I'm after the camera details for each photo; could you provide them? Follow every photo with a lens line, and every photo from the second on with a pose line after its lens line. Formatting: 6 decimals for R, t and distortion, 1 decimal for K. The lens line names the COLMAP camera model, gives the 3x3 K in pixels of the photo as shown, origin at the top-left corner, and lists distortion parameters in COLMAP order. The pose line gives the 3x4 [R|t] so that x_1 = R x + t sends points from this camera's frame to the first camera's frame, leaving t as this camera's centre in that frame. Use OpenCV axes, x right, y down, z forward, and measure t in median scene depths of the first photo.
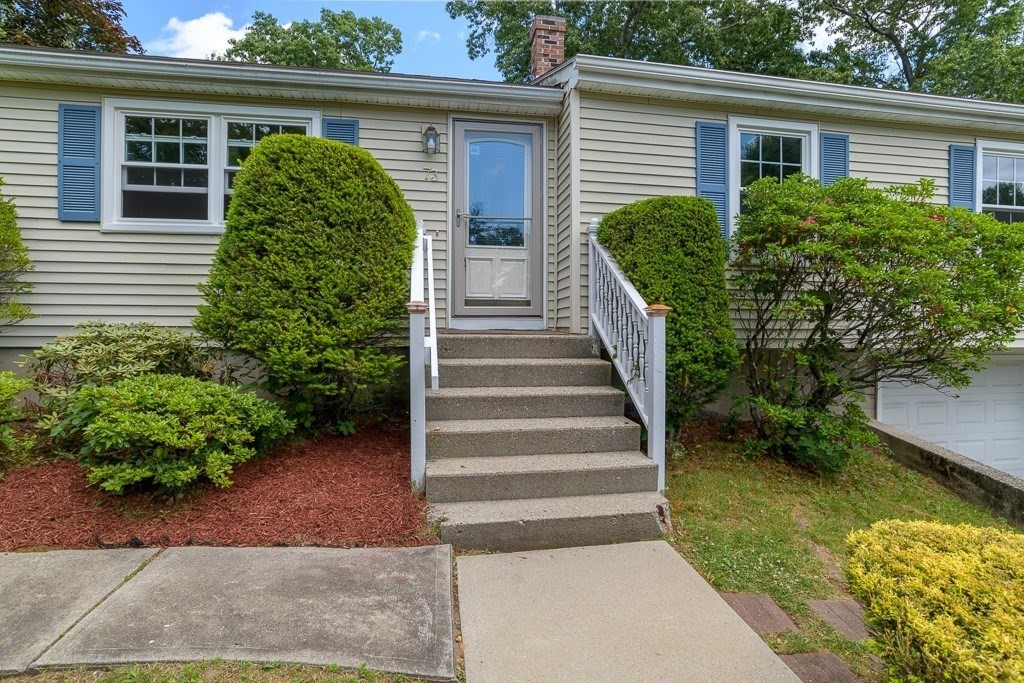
lens RADIAL K [[526.1, 0, 521.8], [0, 526.1, 334.8], [0, 0, 1]] dist [-0.048696, 0.017199]
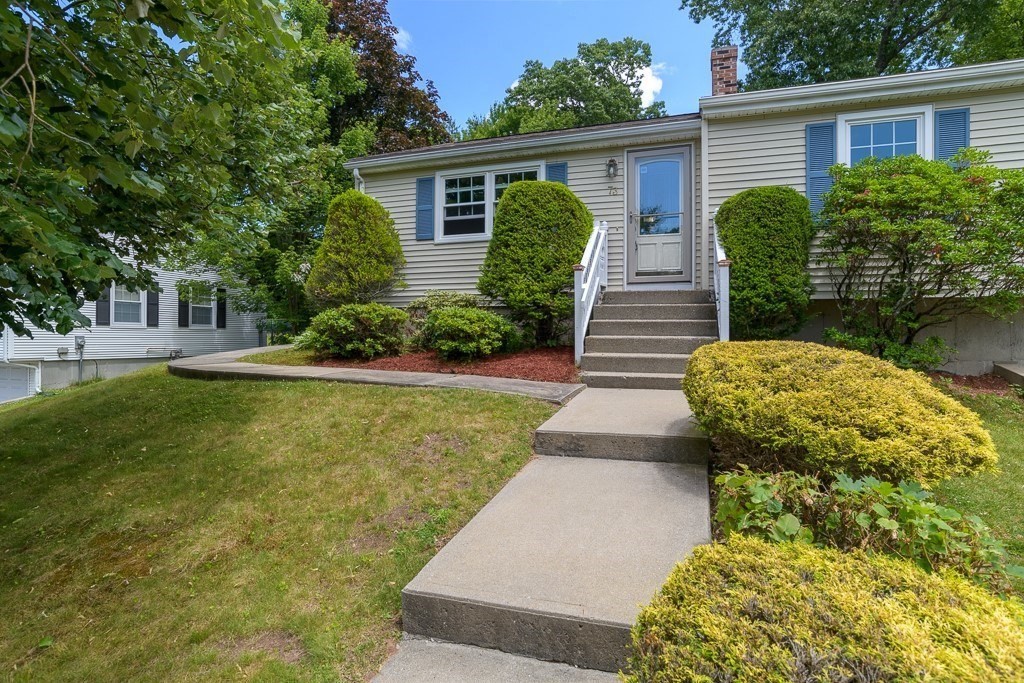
lens RADIAL K [[526.1, 0, 514.5], [0, 526.1, 339.8], [0, 0, 1]] dist [-0.048696, 0.017199]
pose [[0.874503, 0.005811, -0.484985, 0.338542], [-0.005711, 0.999982, 0.001685, 0.134146], [0.484986, 0.001296, 0.874521, -0.496861]]
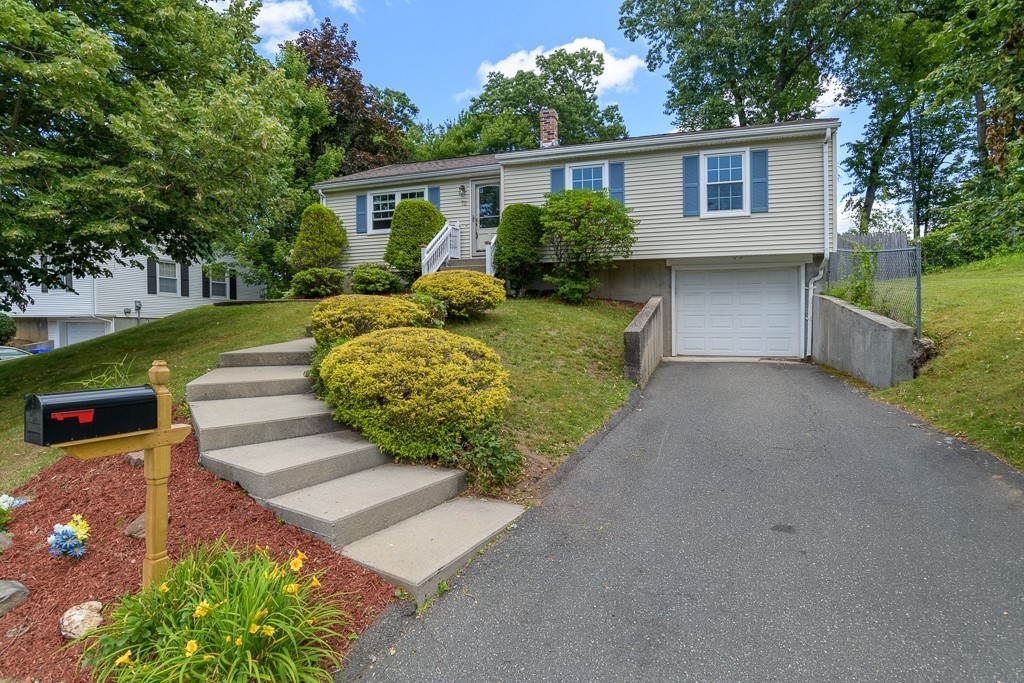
lens RADIAL K [[526.1, 0, 507.6], [0, 526.1, 346.2], [0, 0, 1]] dist [-0.048696, 0.017199]
pose [[0.869933, 0.016880, -0.492881, 1.434283], [-0.001738, 0.999513, 0.031163, 0.356775], [0.493167, -0.026253, 0.869539, -1.298687]]
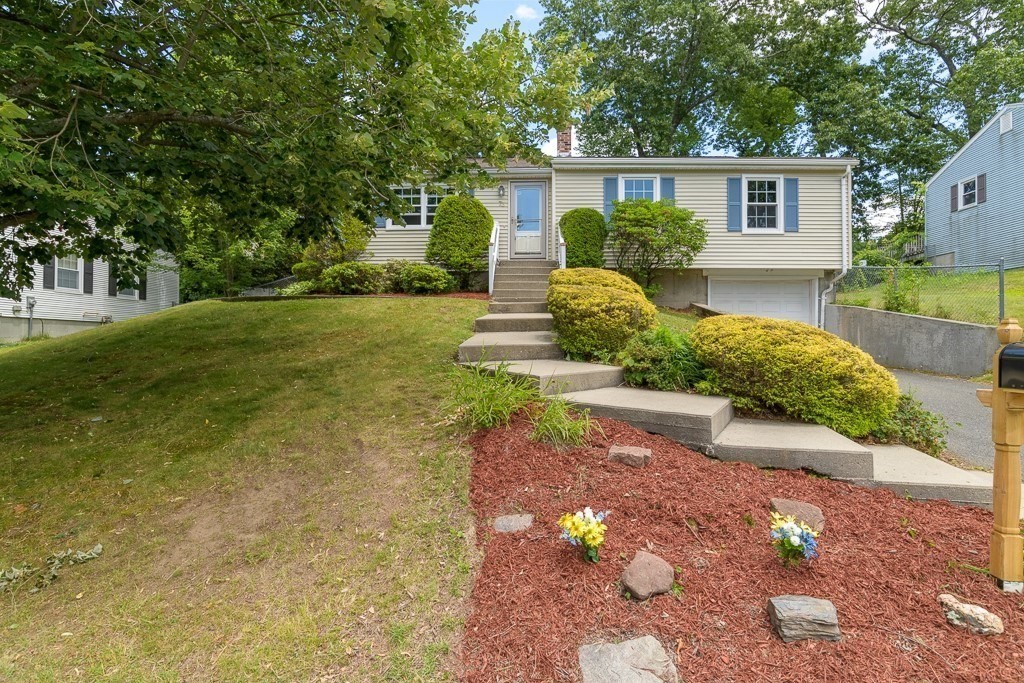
lens RADIAL K [[526.1, 0, 515.0], [0, 526.1, 339.6], [0, 0, 1]] dist [-0.048696, 0.017199]
pose [[0.975933, 0.001400, -0.218067, 0.486615], [-0.004050, 0.999923, -0.011708, 0.419288], [0.218034, 0.012309, 0.975864, -1.604706]]
